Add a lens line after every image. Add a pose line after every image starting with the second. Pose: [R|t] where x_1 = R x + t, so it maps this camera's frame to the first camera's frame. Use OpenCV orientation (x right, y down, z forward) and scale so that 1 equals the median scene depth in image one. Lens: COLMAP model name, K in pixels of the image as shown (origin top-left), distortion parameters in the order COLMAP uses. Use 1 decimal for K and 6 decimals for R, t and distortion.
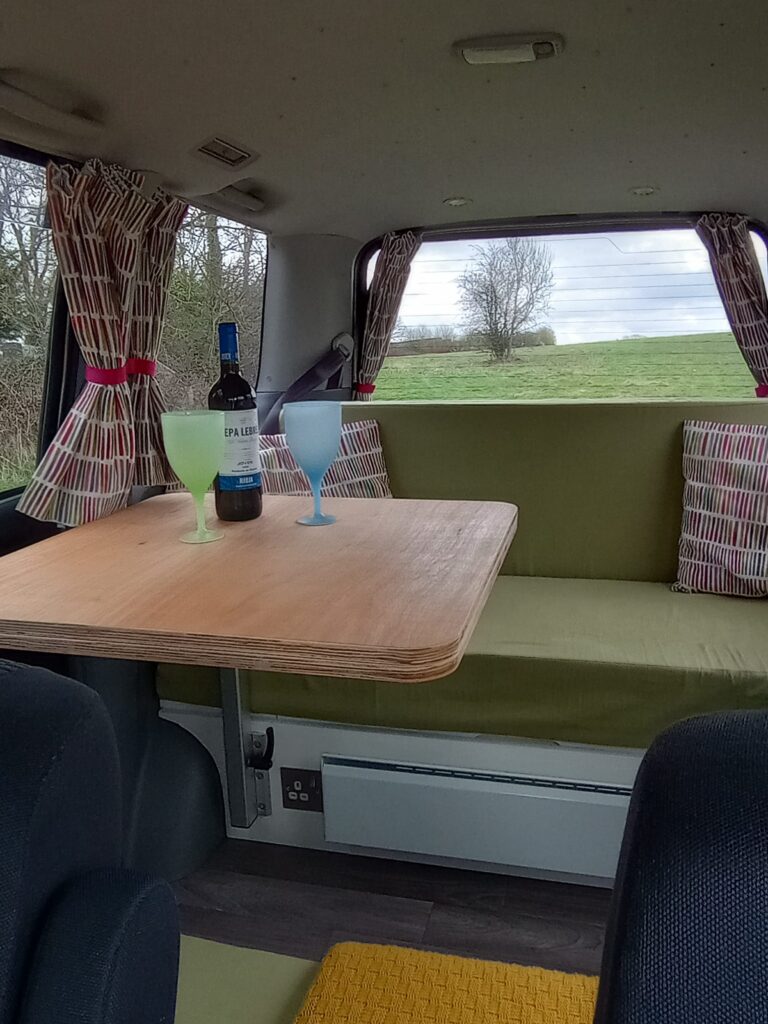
lens RADIAL K [[782.4, 0, 432.5], [0, 782.4, 515.1], [0, 0, 1]] dist [0.065250, -0.084560]
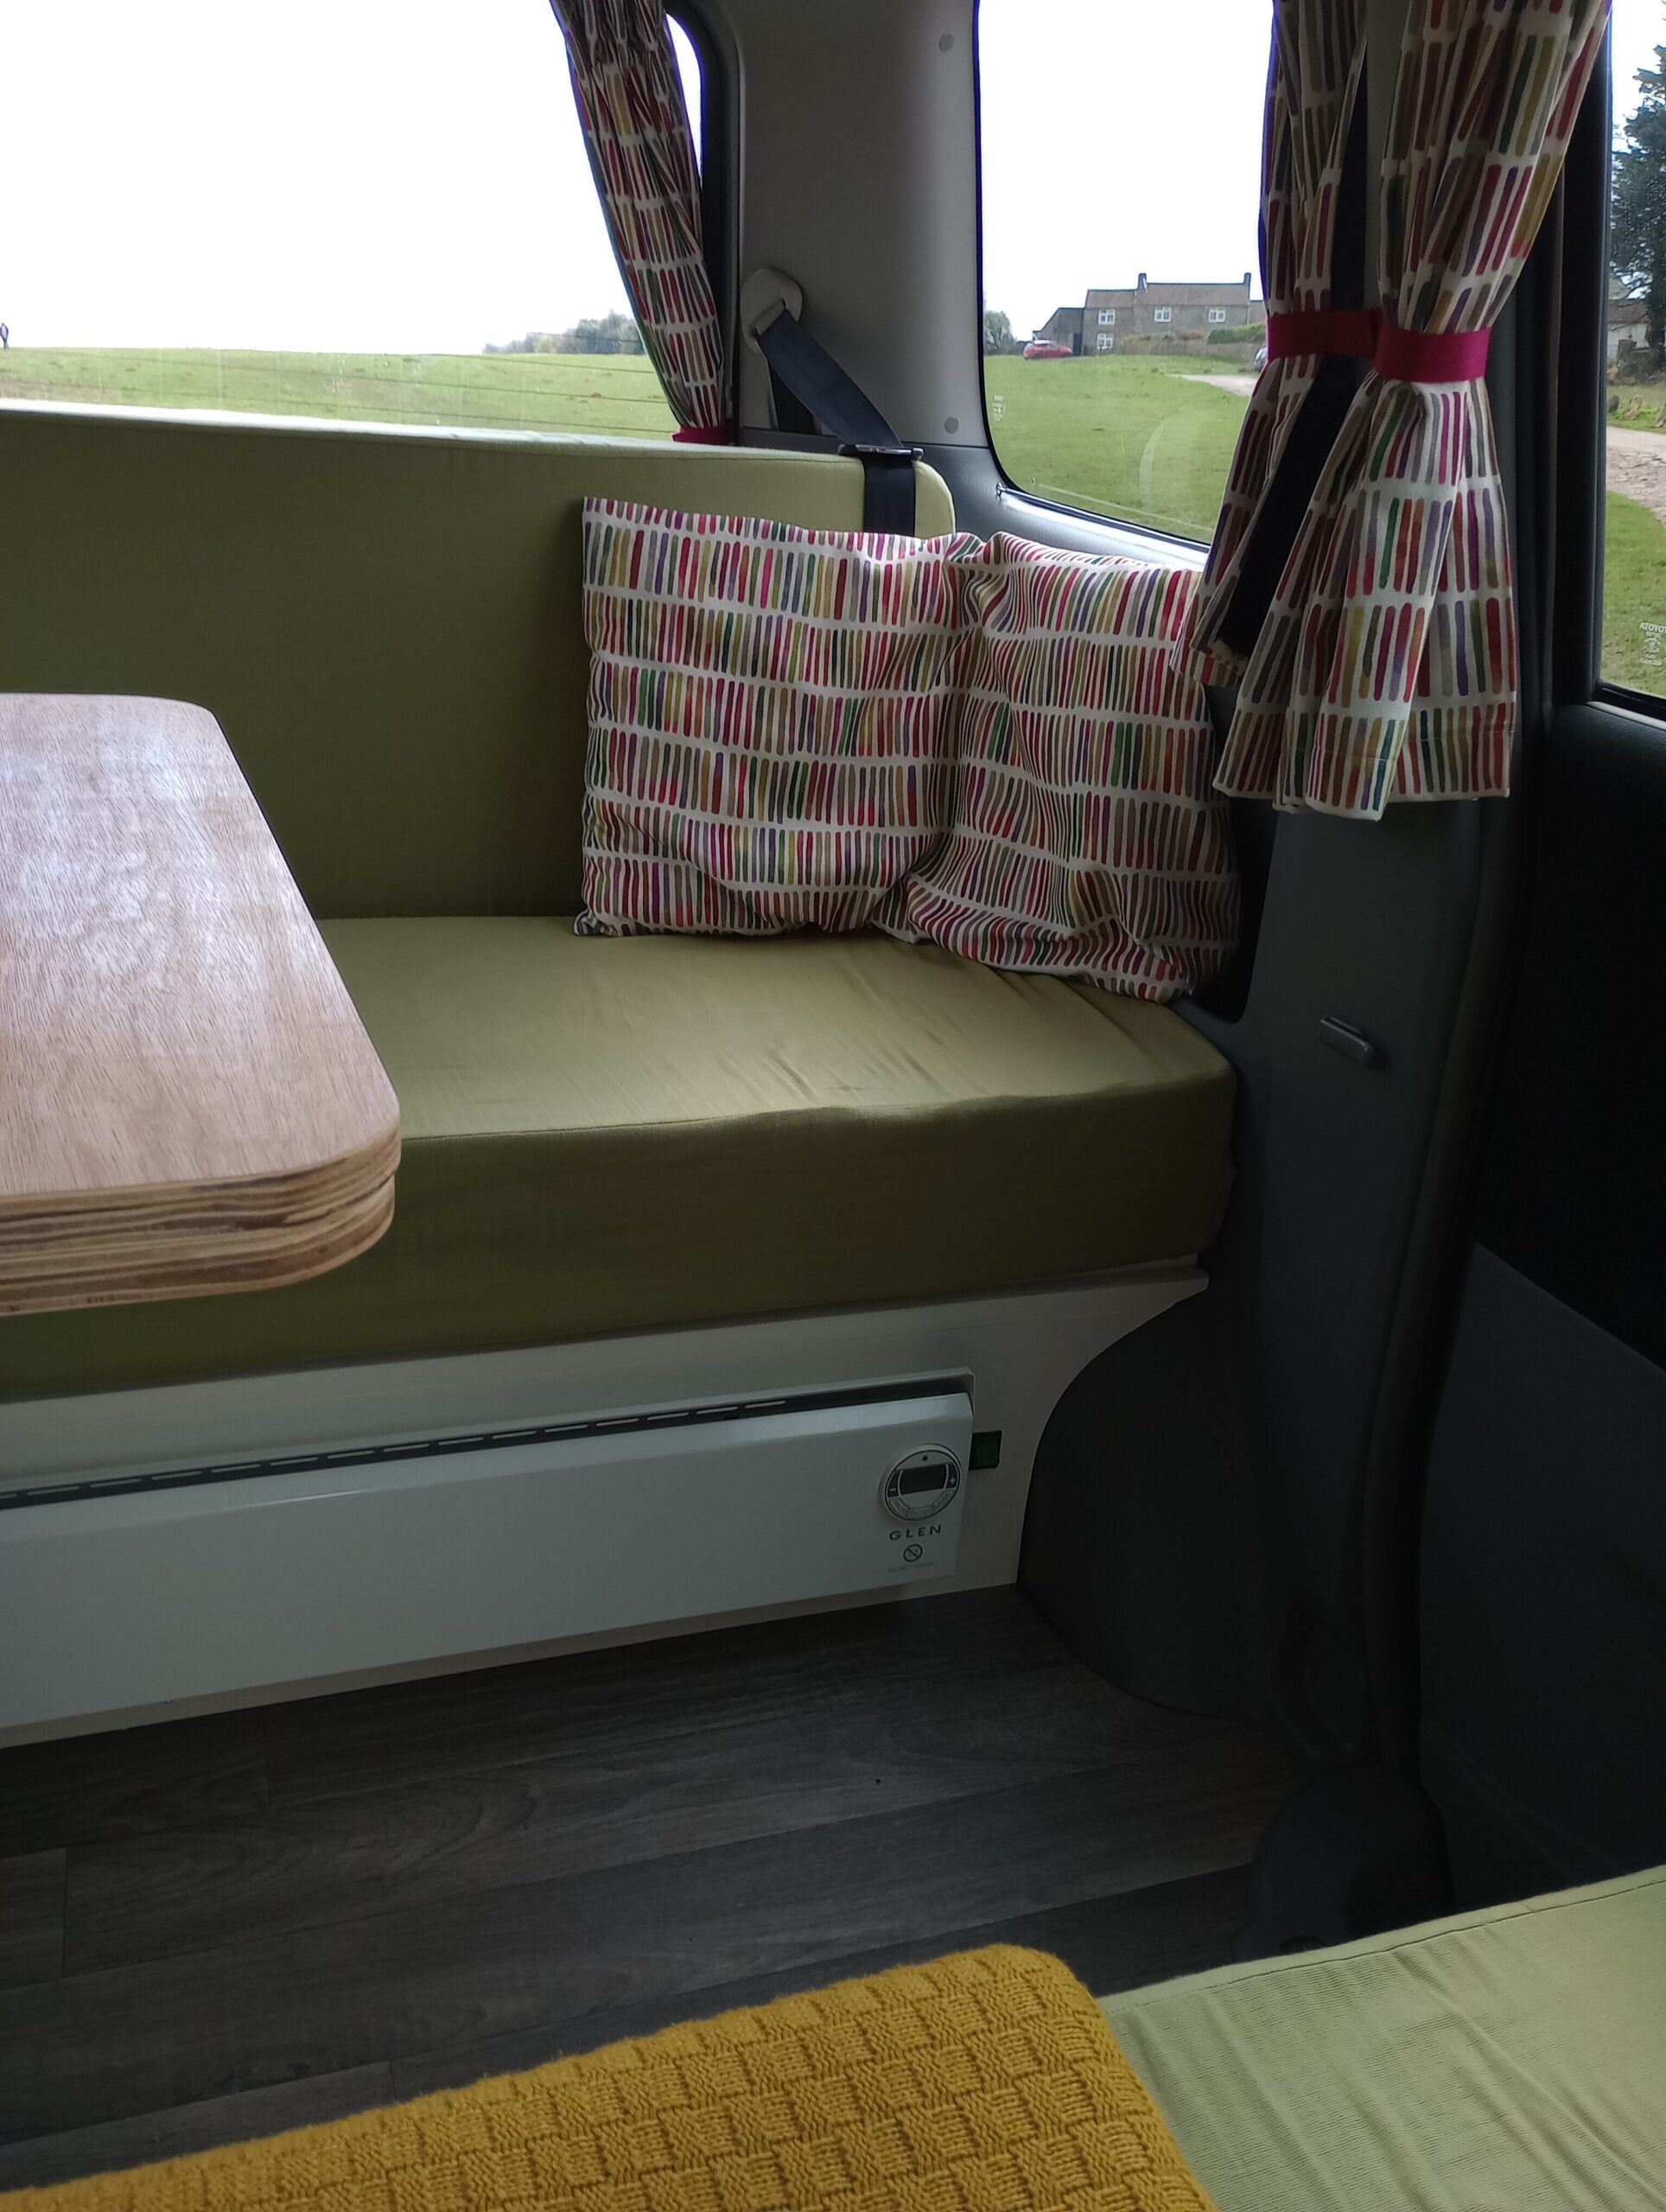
lens RADIAL K [[1743.7, 0, 770.6], [0, 1743.7, 1077.4], [0, 0, 1]] dist [0.059480, -0.059293]
pose [[0.857212, -0.112238, 0.502584, -0.073766], [0.024380, 0.983710, 0.178101, 0.012510], [-0.514386, -0.140417, 0.845984, 0.176824]]
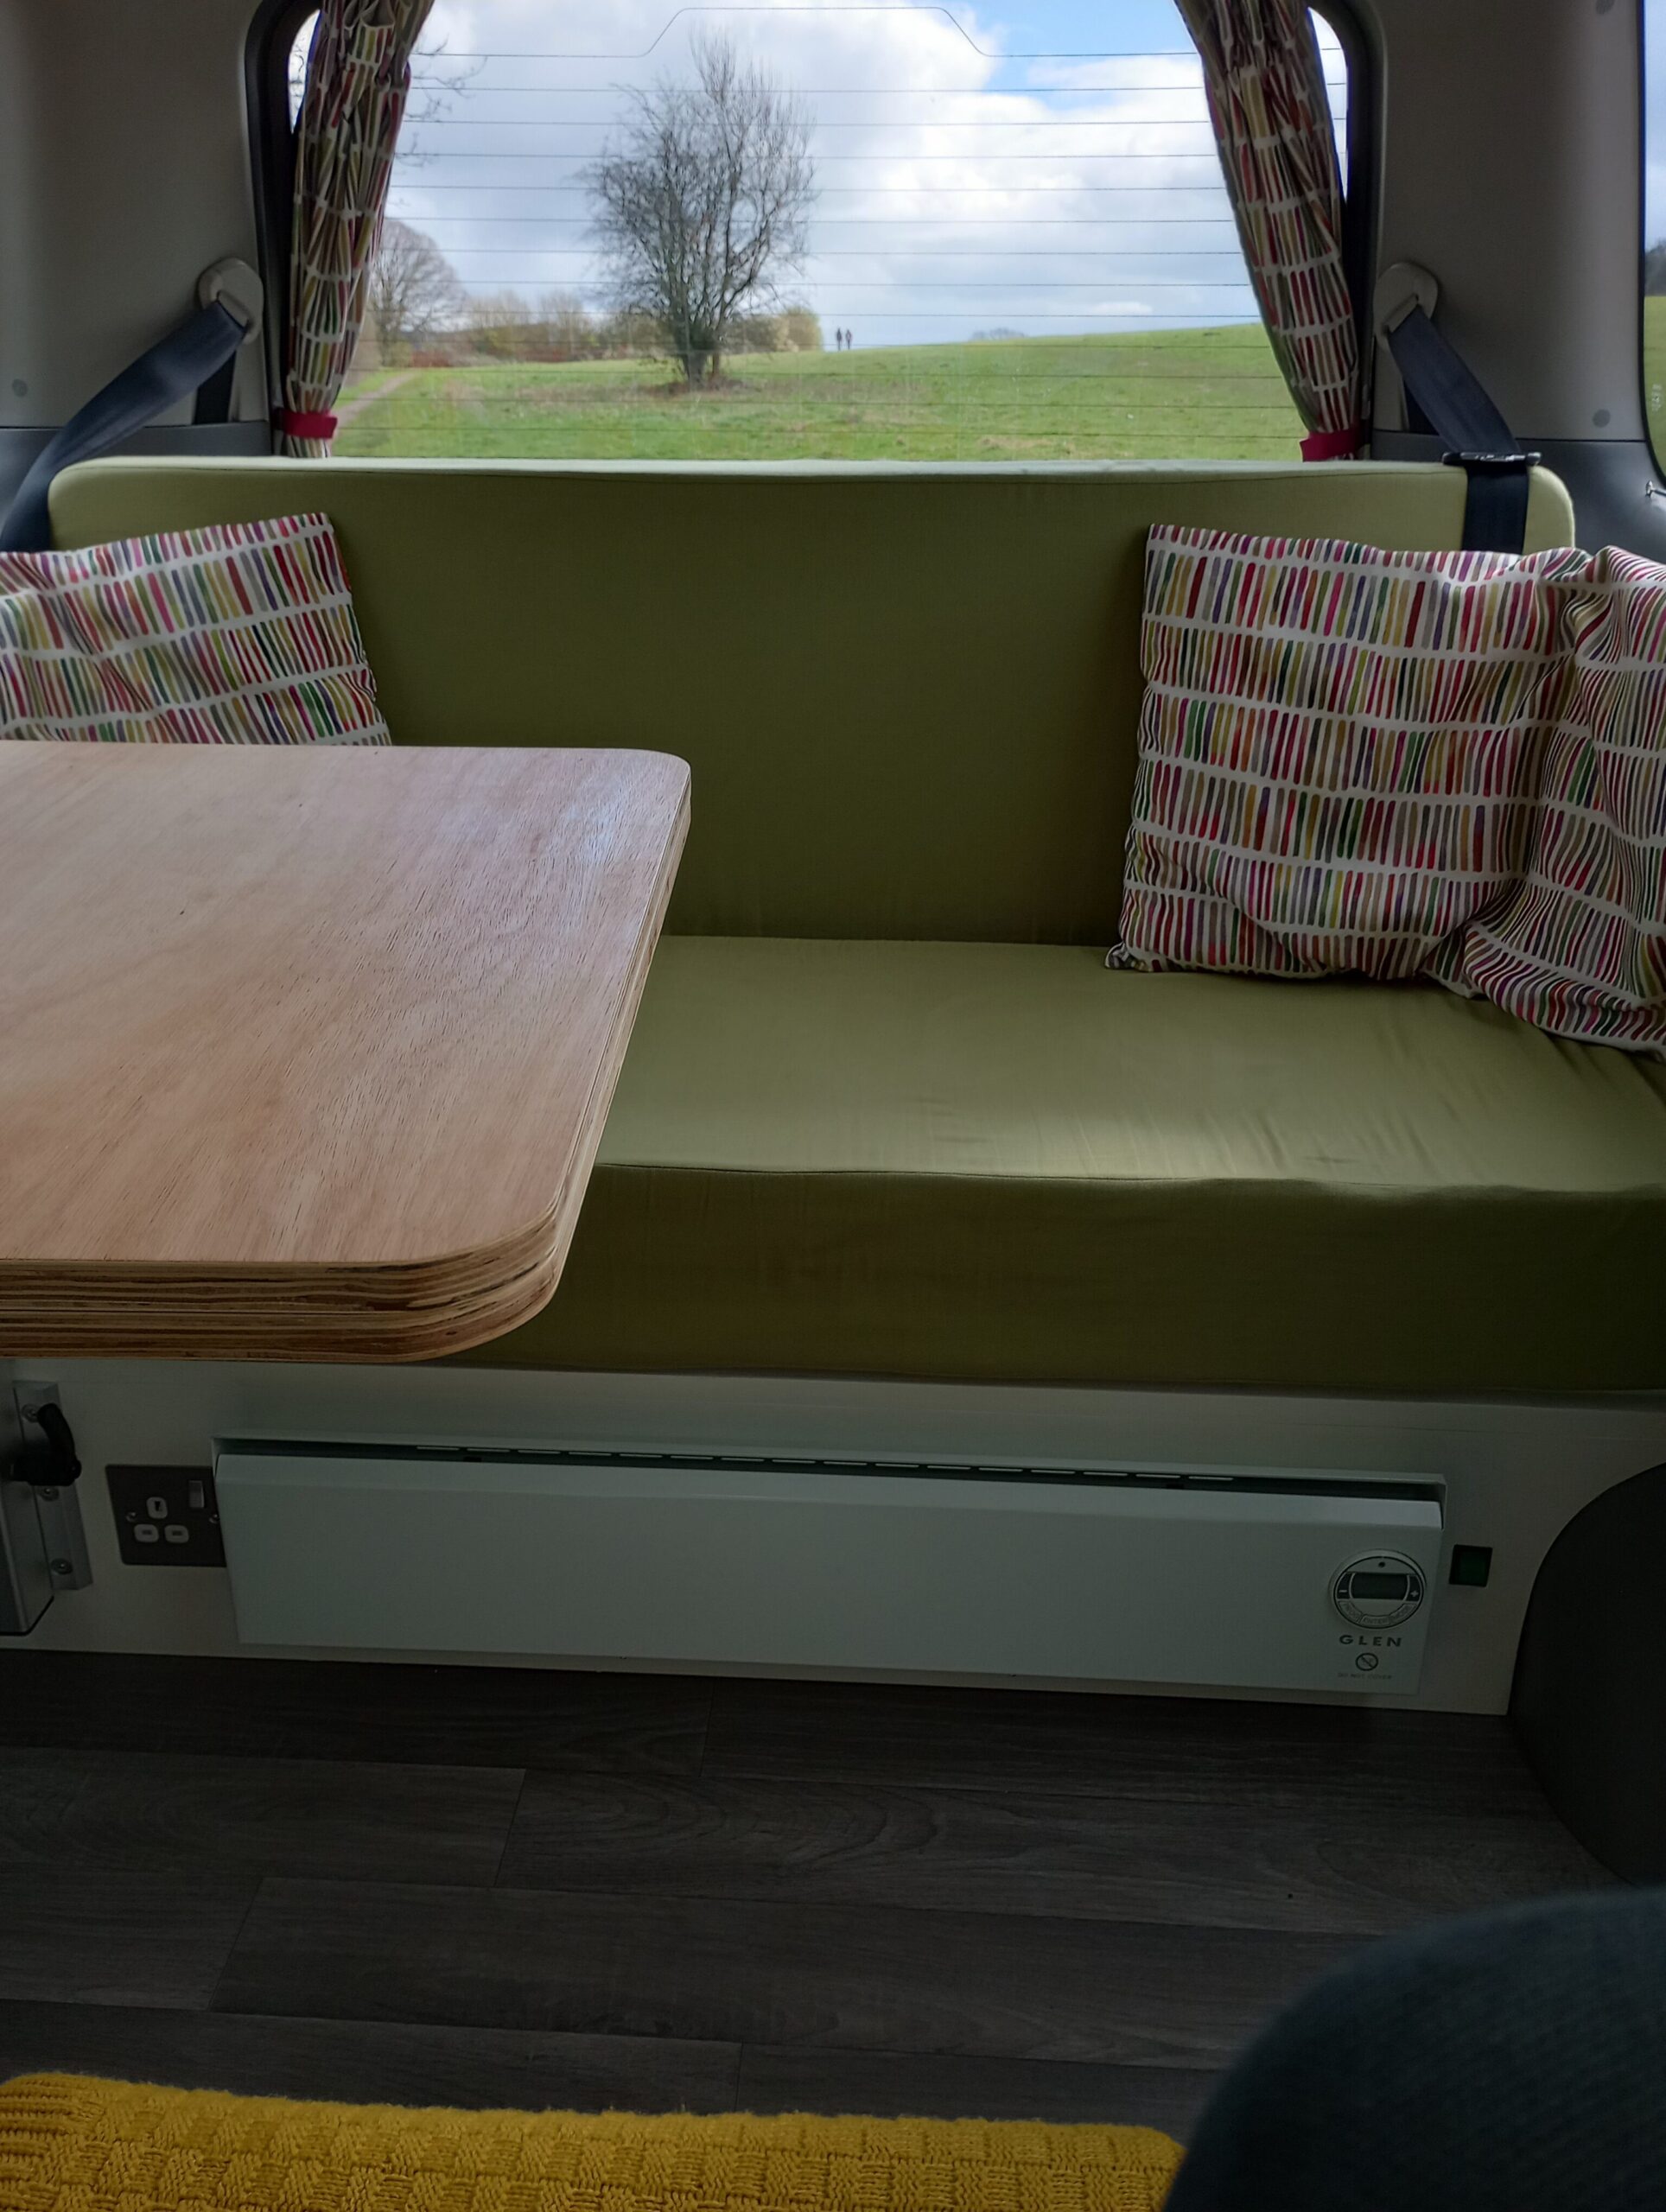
lens RADIAL K [[1740.4, 0, 833.9], [0, 1740.4, 1075.4], [0, 0, 1]] dist [0.063739, -0.071586]
pose [[0.987197, -0.039516, 0.154533, 0.026054], [0.010818, 0.983183, 0.182302, -0.012456], [-0.159138, -0.178297, 0.971023, 0.145616]]
